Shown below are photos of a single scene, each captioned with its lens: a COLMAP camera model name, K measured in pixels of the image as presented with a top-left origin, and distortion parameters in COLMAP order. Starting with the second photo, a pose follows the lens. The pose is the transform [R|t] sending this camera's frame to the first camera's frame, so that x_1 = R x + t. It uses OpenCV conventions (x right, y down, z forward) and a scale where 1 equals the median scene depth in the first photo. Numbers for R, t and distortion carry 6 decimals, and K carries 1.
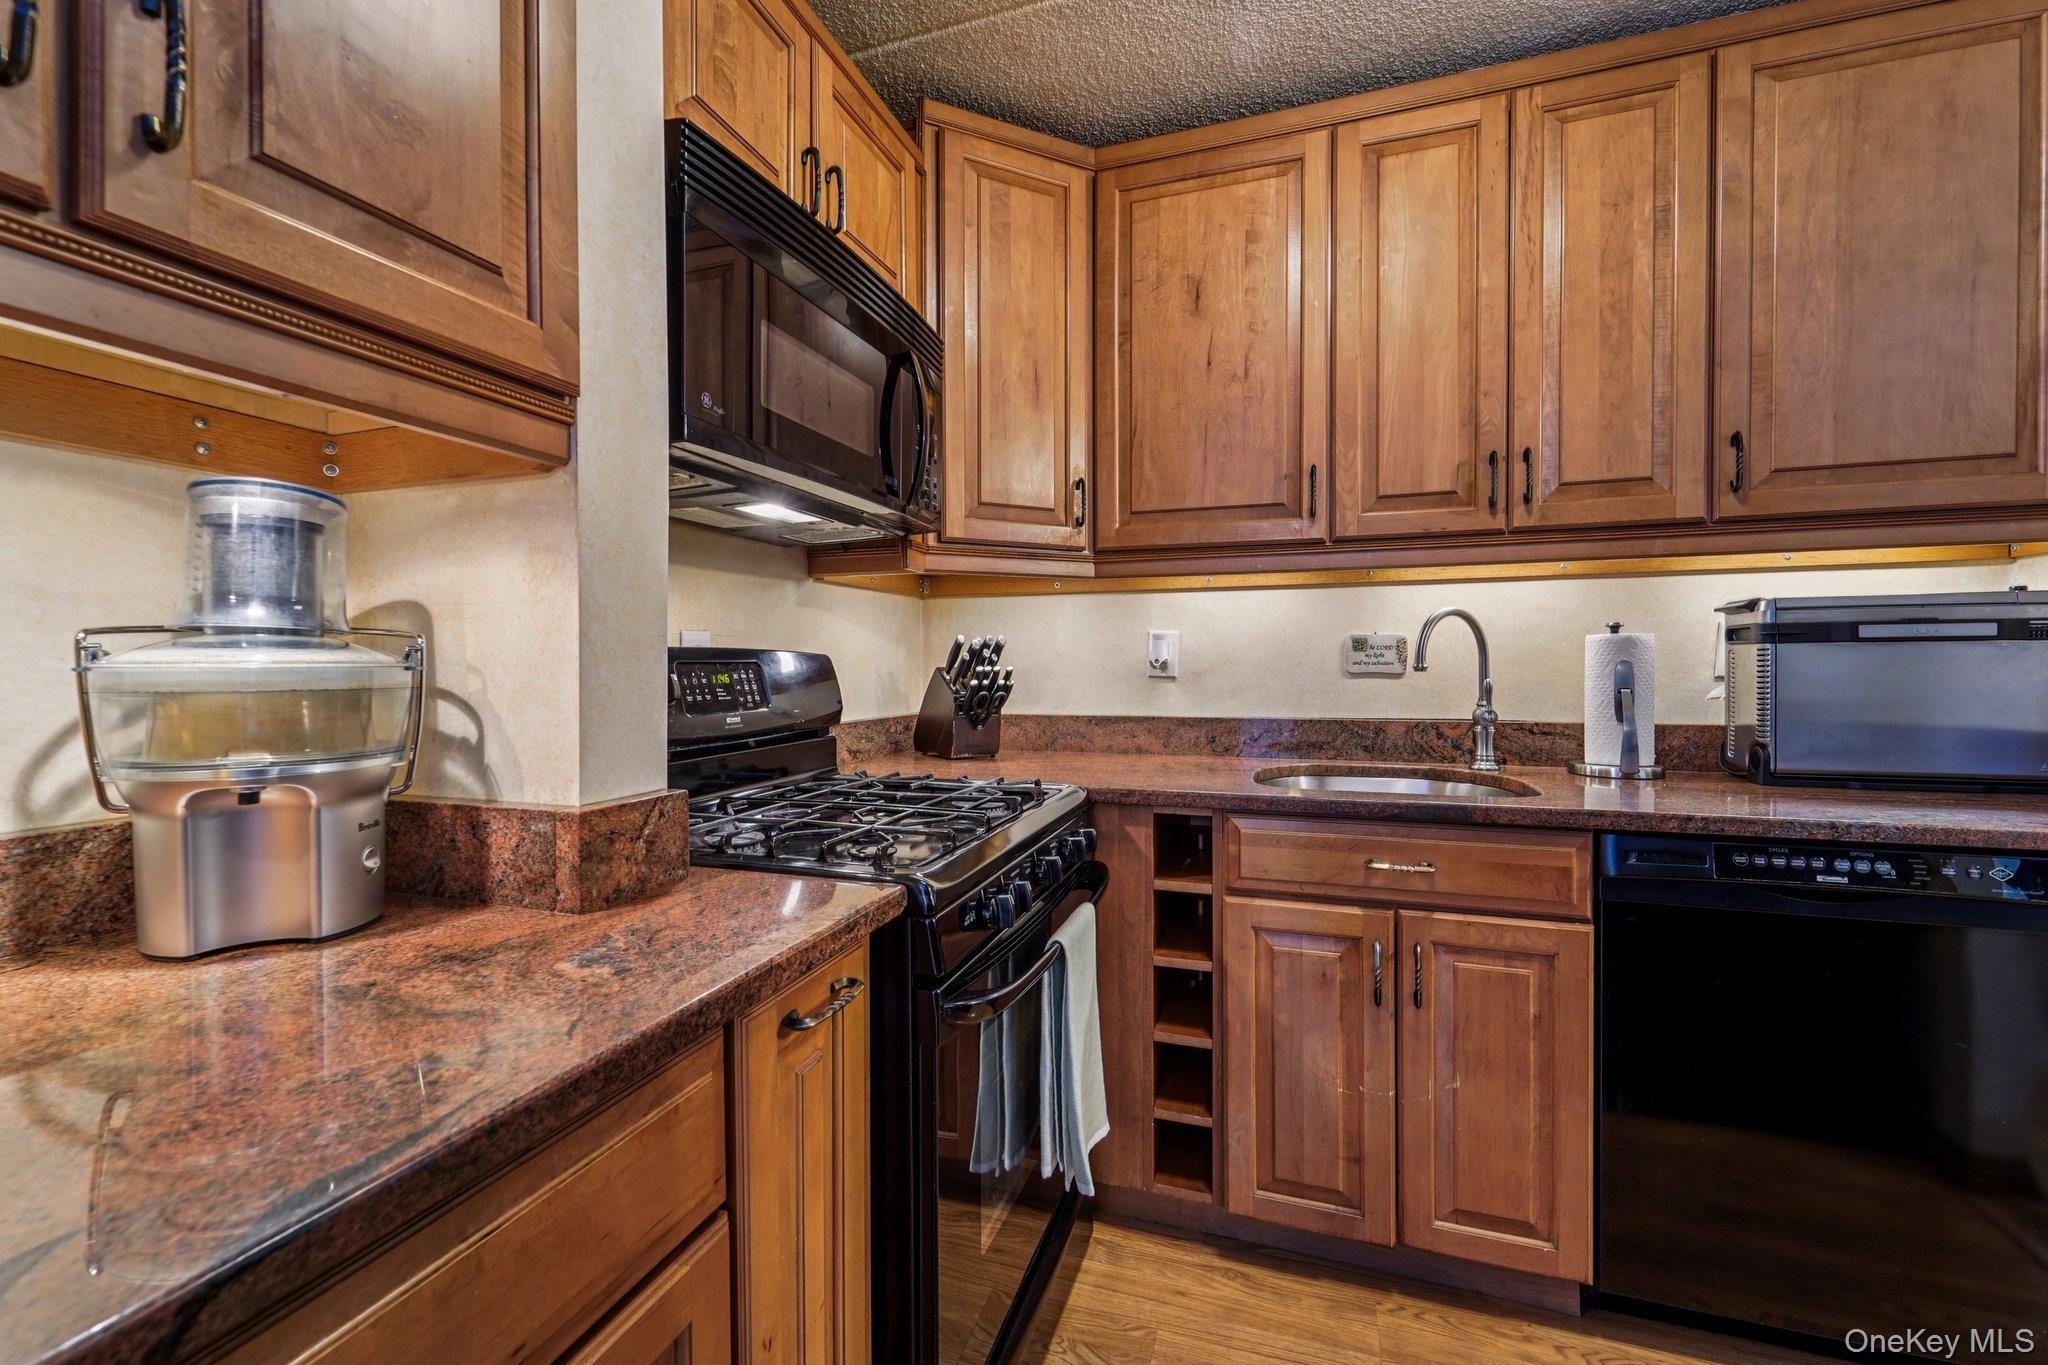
lens RADIAL K [[847.6, 0, 1017.7], [0, 847.6, 679.0], [0, 0, 1]] dist [0.007352, -0.004018]
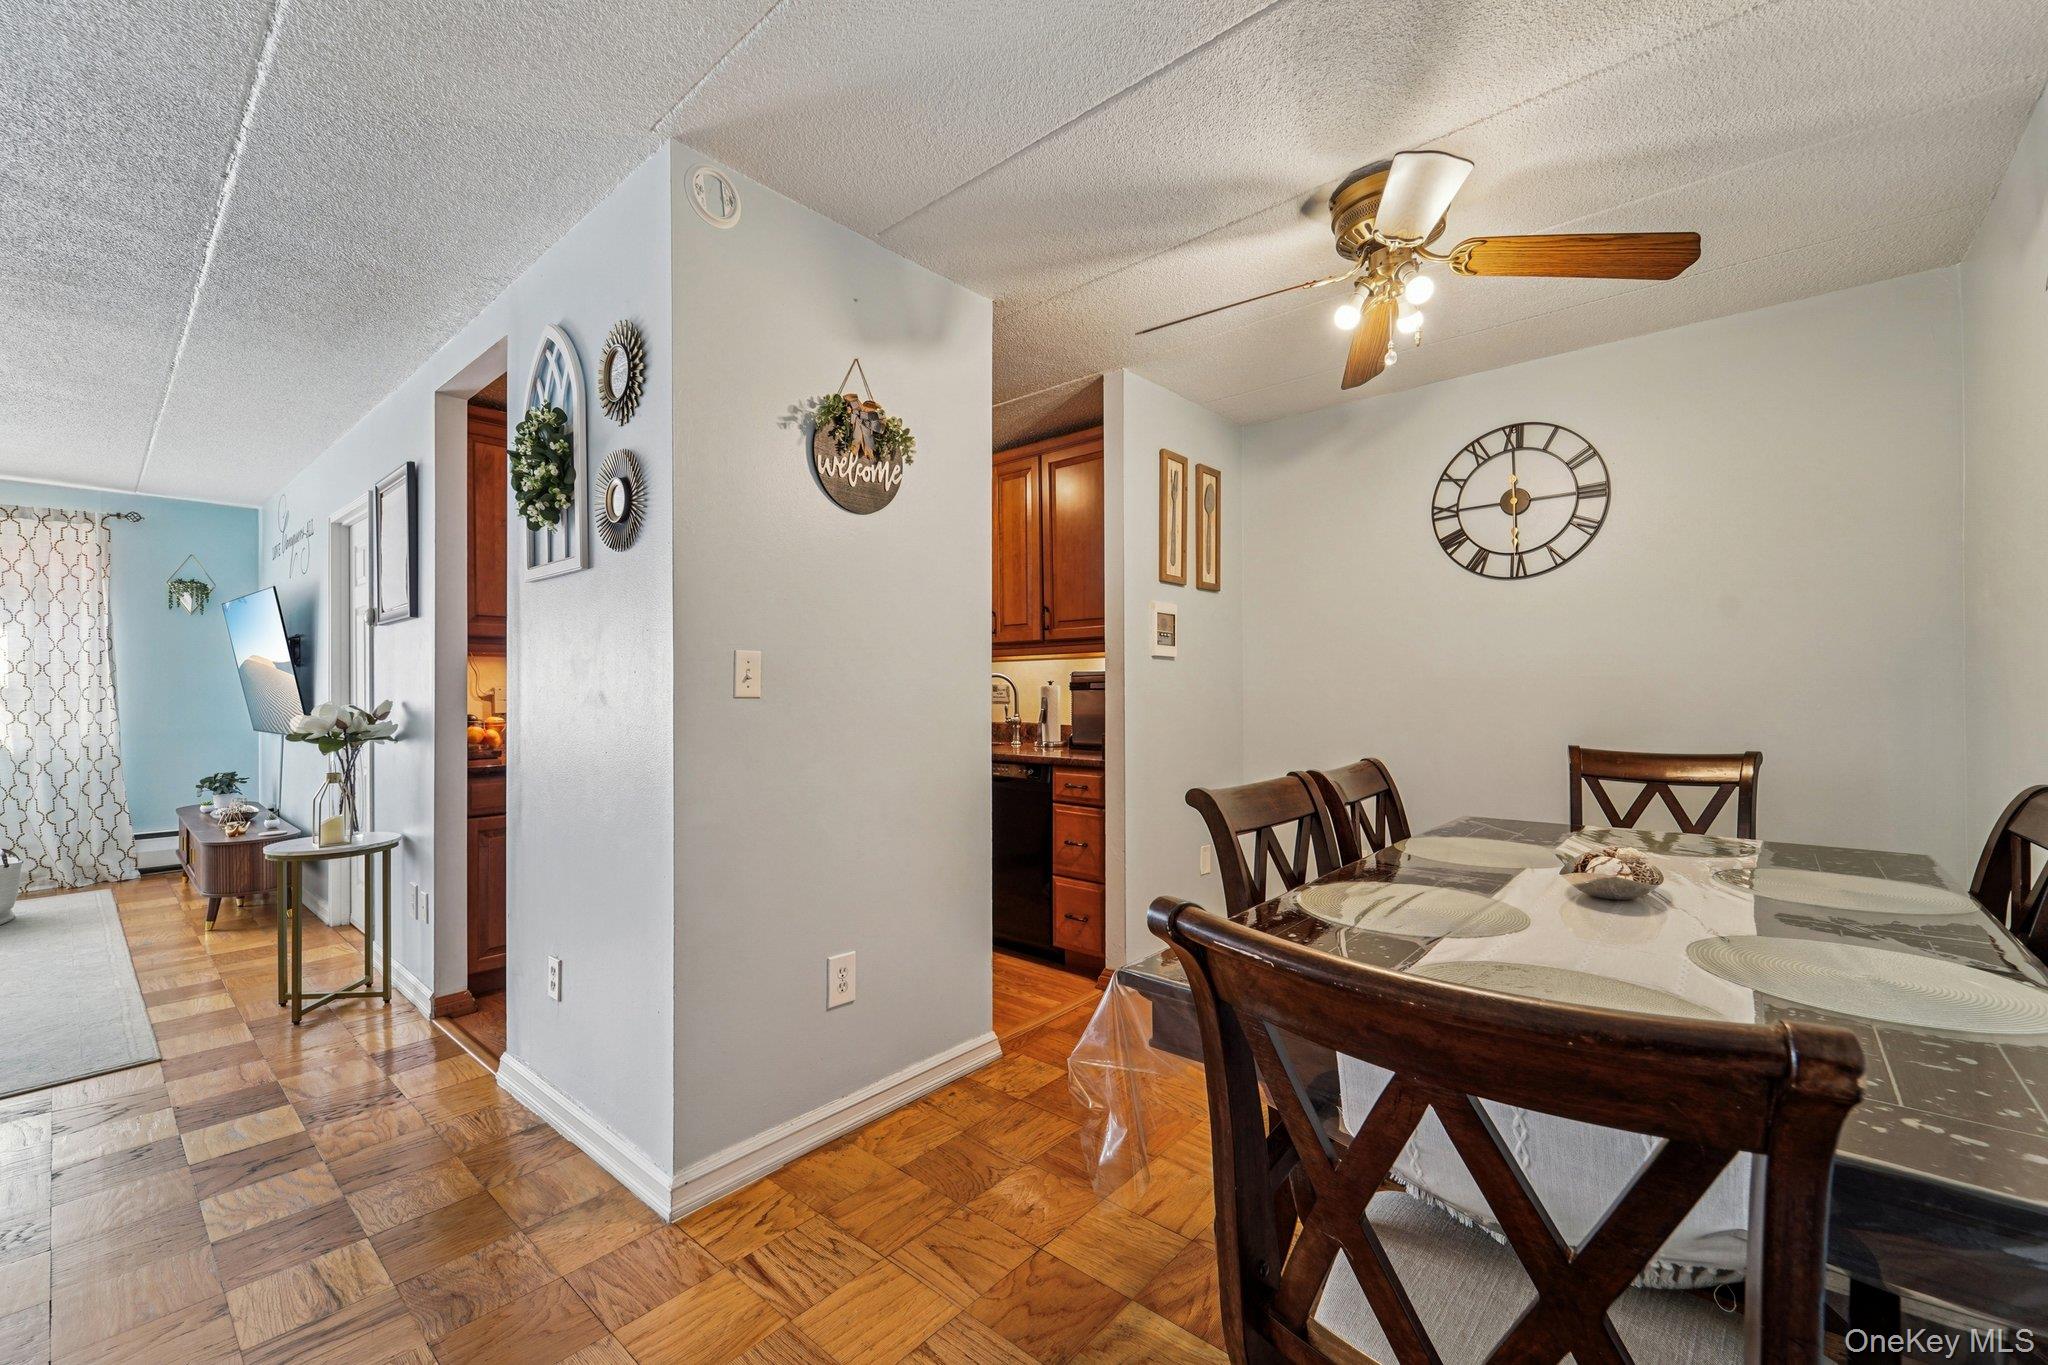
lens RADIAL K [[847.6, 0, 1018.3], [0, 847.6, 680.4], [0, 0, 1]] dist [0.007352, -0.004018]
pose [[0.920402, -0.008062, -0.390891, 1.611831], [-0.003054, 0.999609, -0.027809, -0.002146], [0.390962, 0.026789, 0.920017, -1.226911]]
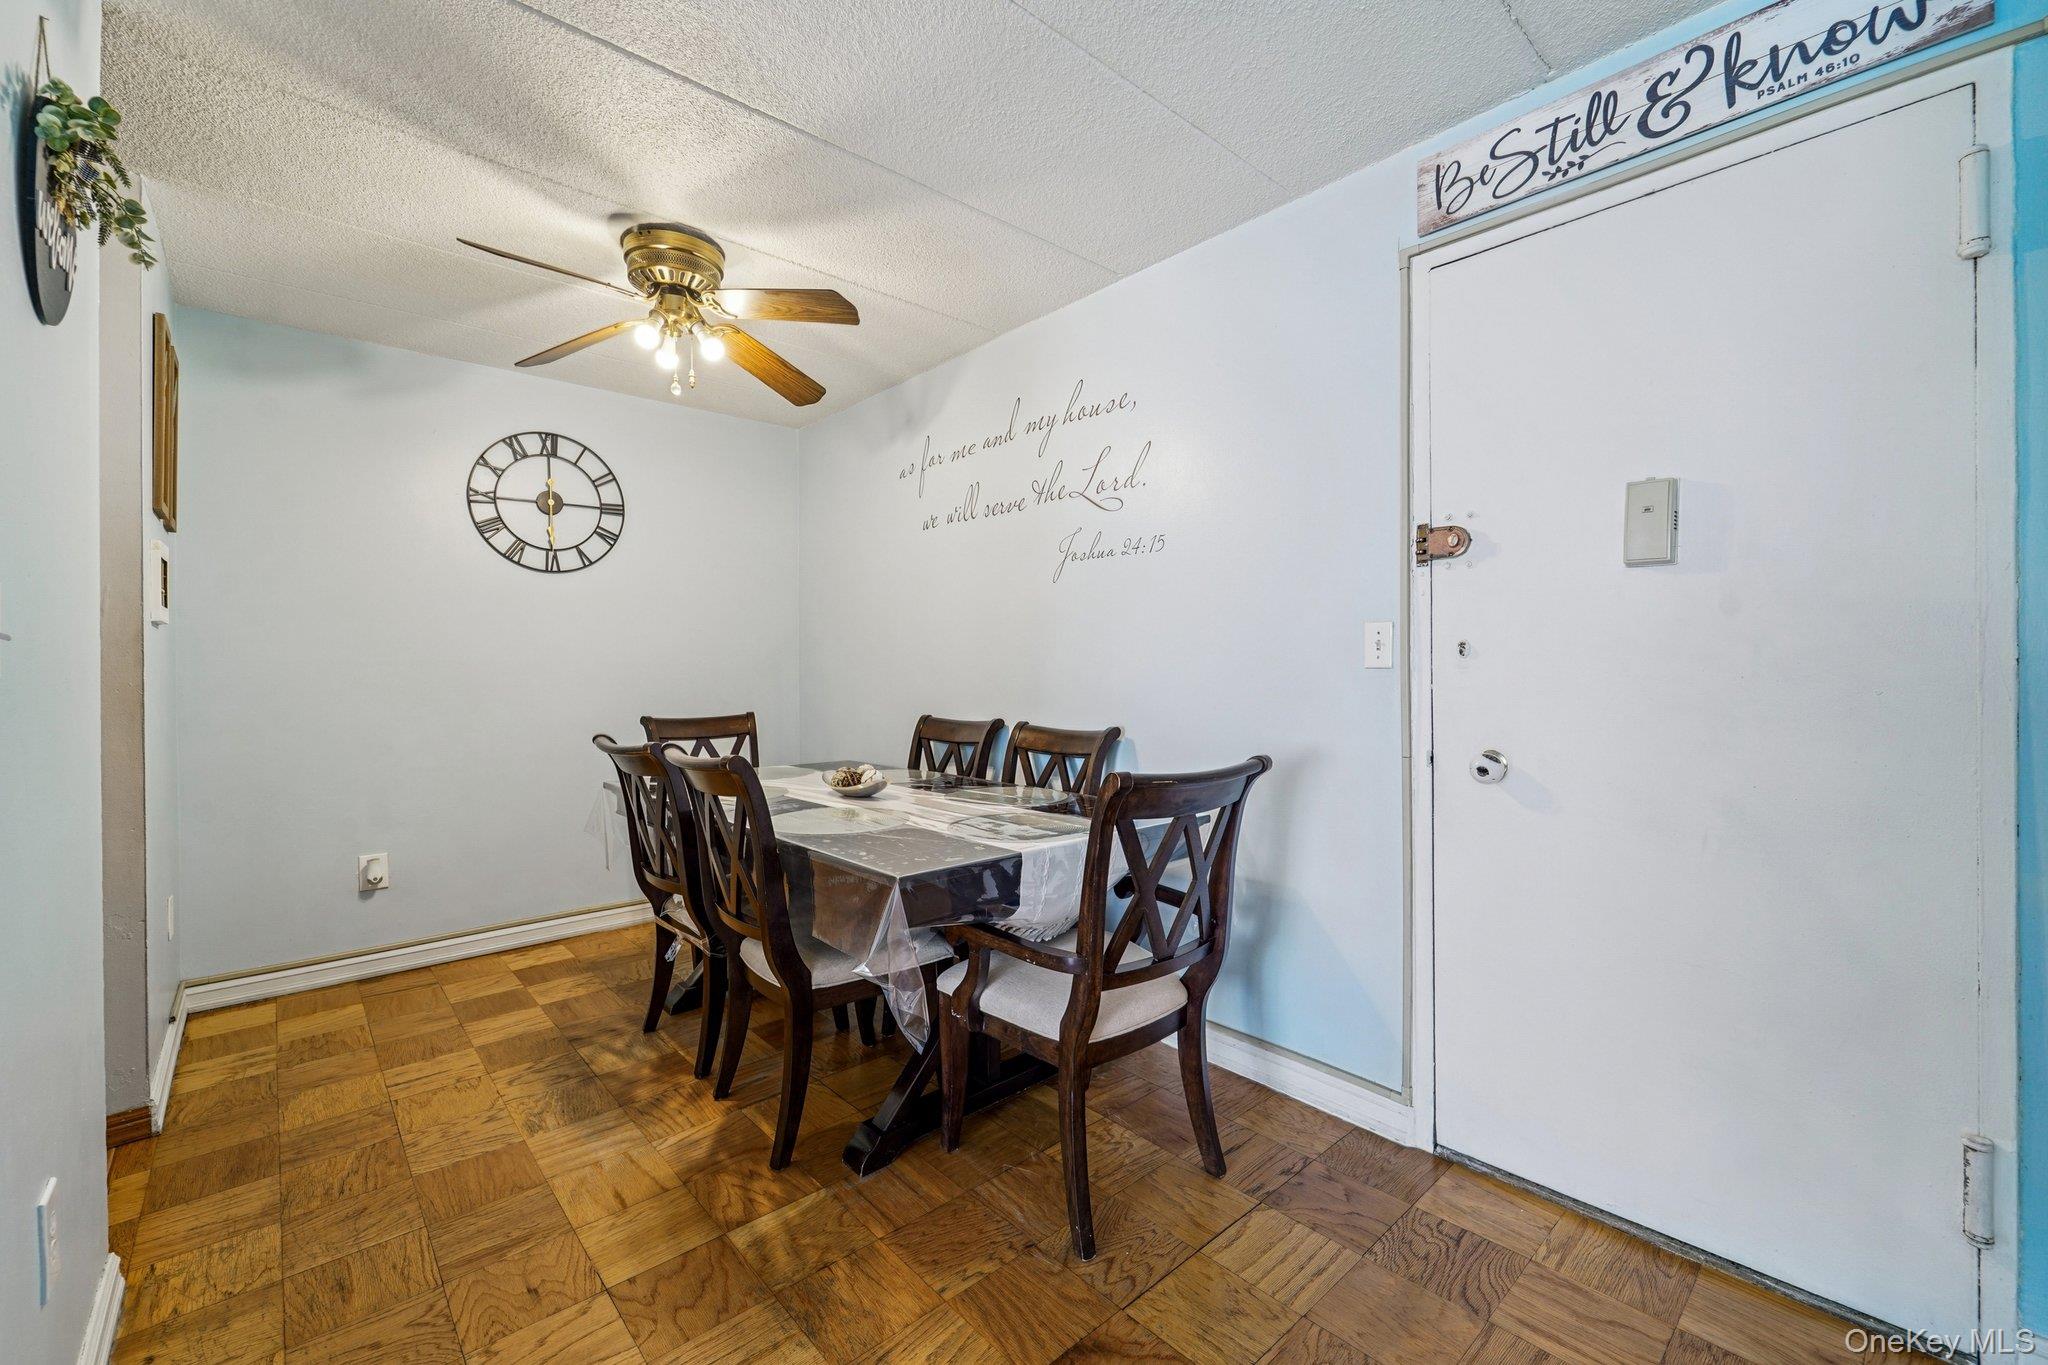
lens RADIAL K [[847.6, 0, 1028.9], [0, 847.6, 680.3], [0, 0, 1]] dist [0.007352, -0.004018]
pose [[0.488032, -0.015694, 0.872684, 0.660660], [0.020070, 0.999776, 0.006756, -0.007523], [-0.872595, 0.014217, 0.488238, -1.121067]]
